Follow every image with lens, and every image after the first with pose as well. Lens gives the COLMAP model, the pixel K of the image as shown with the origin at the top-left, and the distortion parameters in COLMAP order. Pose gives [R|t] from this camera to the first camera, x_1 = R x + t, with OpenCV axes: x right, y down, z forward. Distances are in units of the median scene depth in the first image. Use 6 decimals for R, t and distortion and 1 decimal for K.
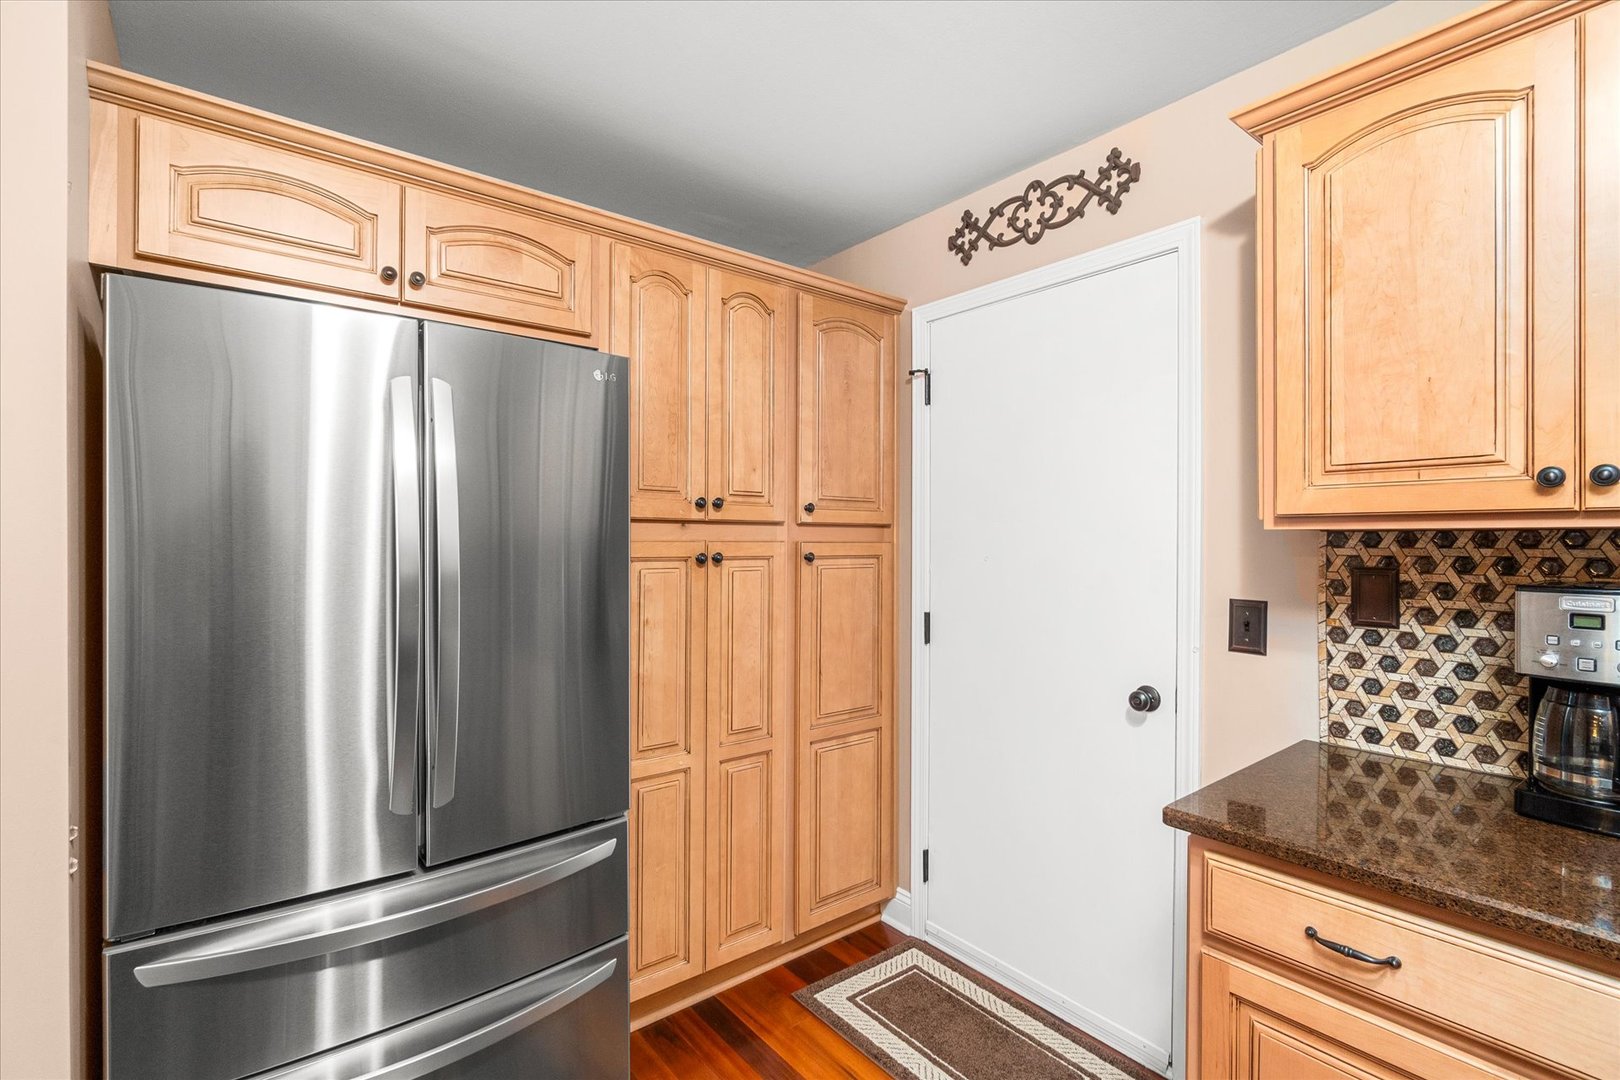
lens RADIAL K [[738.3, 0, 810.0], [0, 738.3, 540.0], [0, 0, 1]] dist [-0.002978, -0.000057]
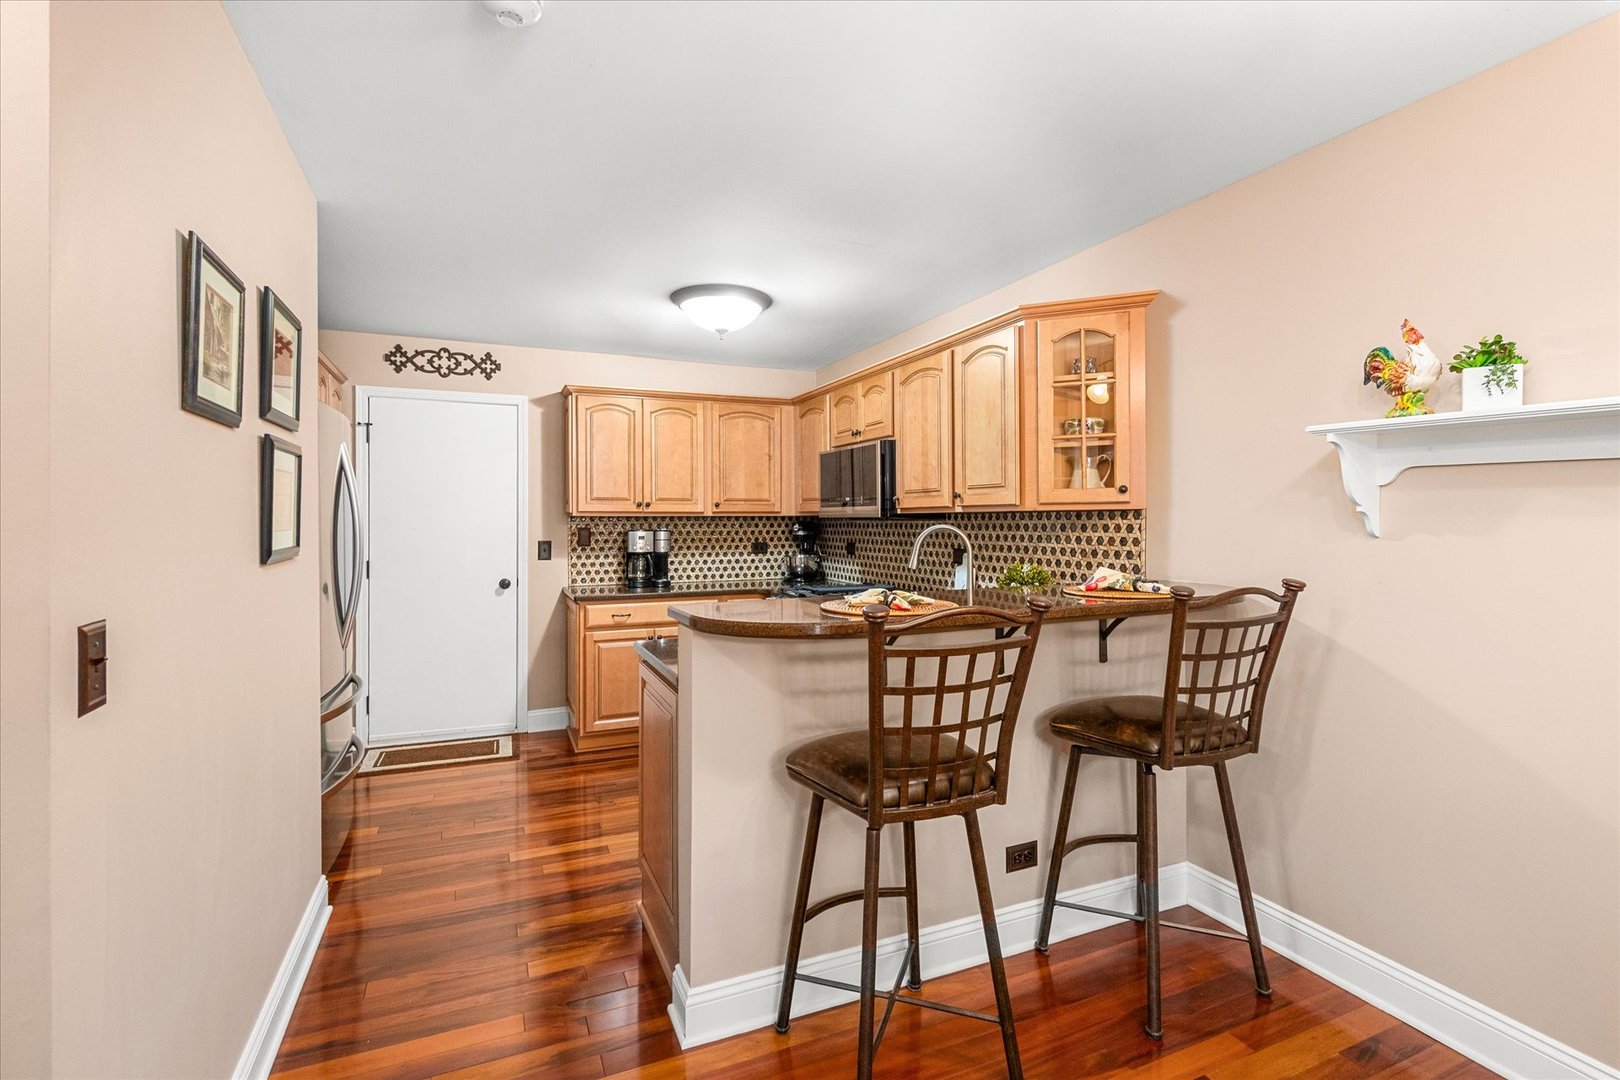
lens RADIAL K [[741.7, 0, 805.9], [0, 741.7, 525.3], [0, 0, 1]] dist [-0.000385, 0.000008]
pose [[0.268709, -0.009824, 0.963171, -1.629948], [0.003585, 0.999951, 0.009200, 0.001348], [-0.963215, 0.000981, 0.268731, -0.619362]]
